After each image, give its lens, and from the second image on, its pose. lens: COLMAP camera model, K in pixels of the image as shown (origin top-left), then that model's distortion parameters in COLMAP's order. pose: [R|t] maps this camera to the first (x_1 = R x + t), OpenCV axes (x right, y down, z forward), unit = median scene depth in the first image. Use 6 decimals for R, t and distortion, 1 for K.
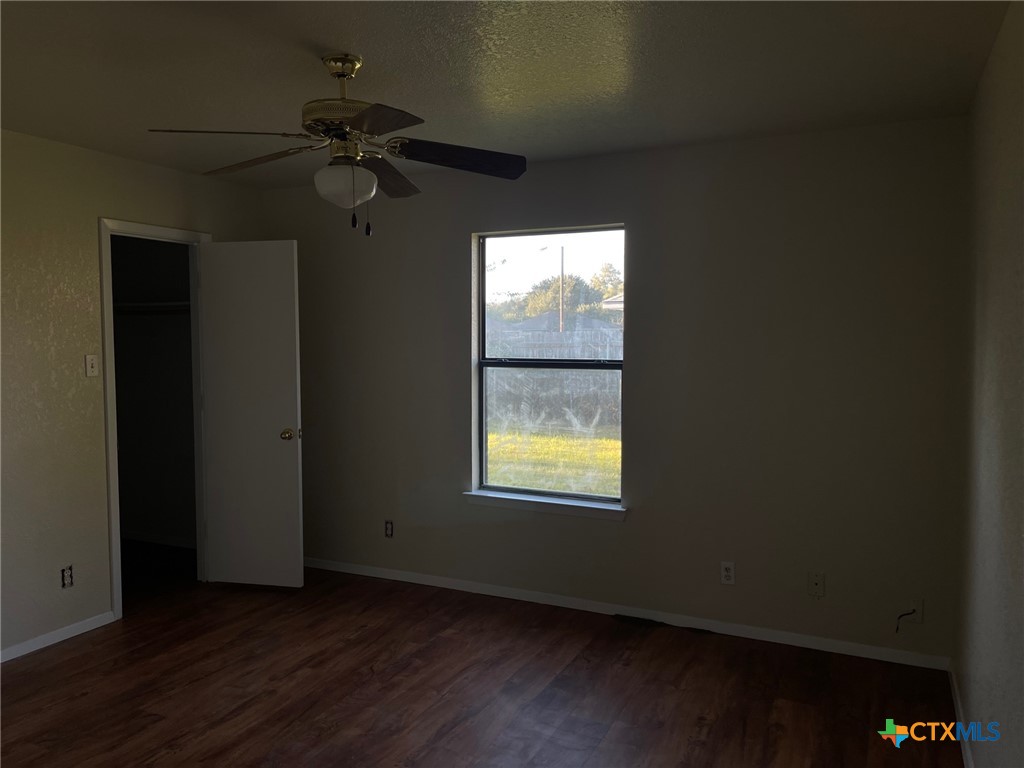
lens RADIAL K [[777.7, 0, 512.0], [0, 777.7, 384.0], [0, 0, 1]] dist [0.078804, -0.112307]
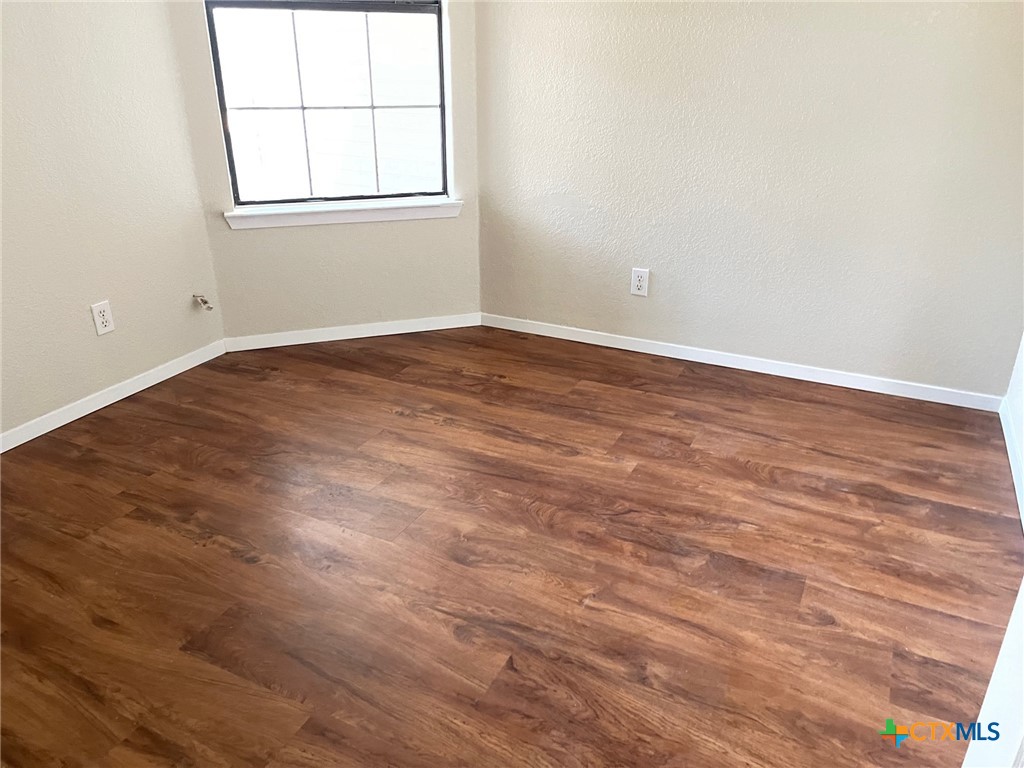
lens RADIAL K [[777.7, 0, 512.0], [0, 777.7, 384.0], [0, 0, 1]] dist [0.078804, -0.112307]
pose [[-0.031138, 0.408091, -0.912410, 0.375847], [-0.054627, 0.910794, 0.409232, 0.017072], [0.998021, 0.062585, -0.006068, 0.947870]]
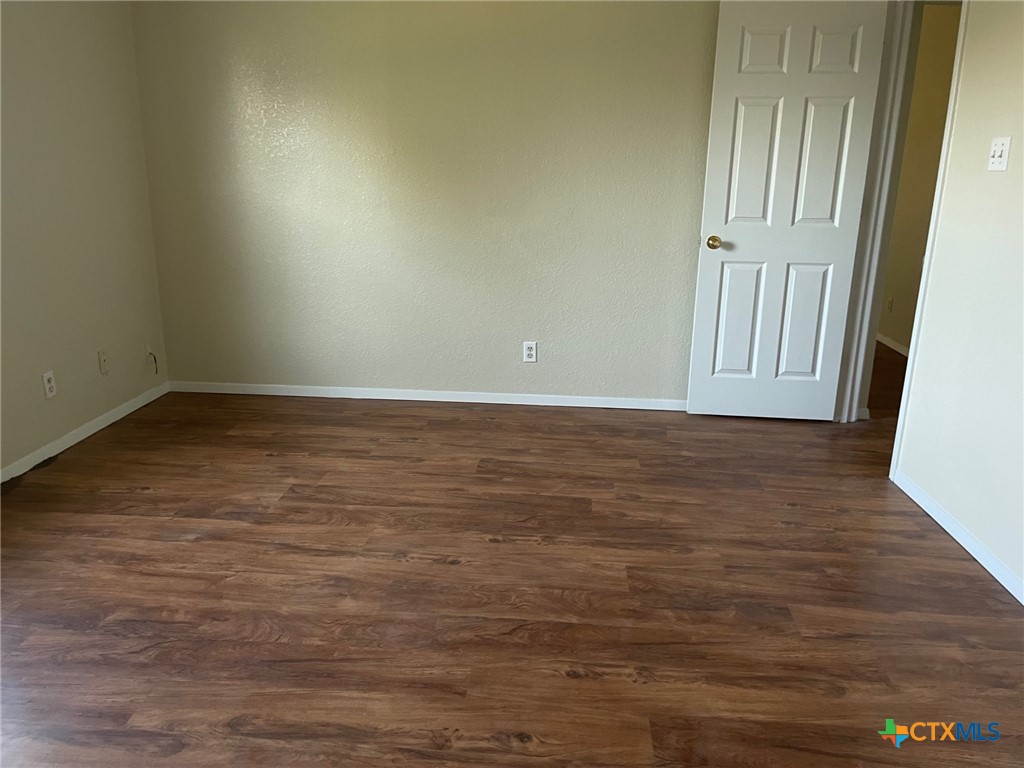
lens RADIAL K [[777.7, 0, 512.0], [0, 777.7, 384.0], [0, 0, 1]] dist [0.078804, -0.112307]
pose [[-0.376085, -0.255131, 0.890768, -0.817616], [0.039978, 0.955982, 0.290688, 0.010423], [-0.925722, 0.144935, -0.349331, 0.987657]]
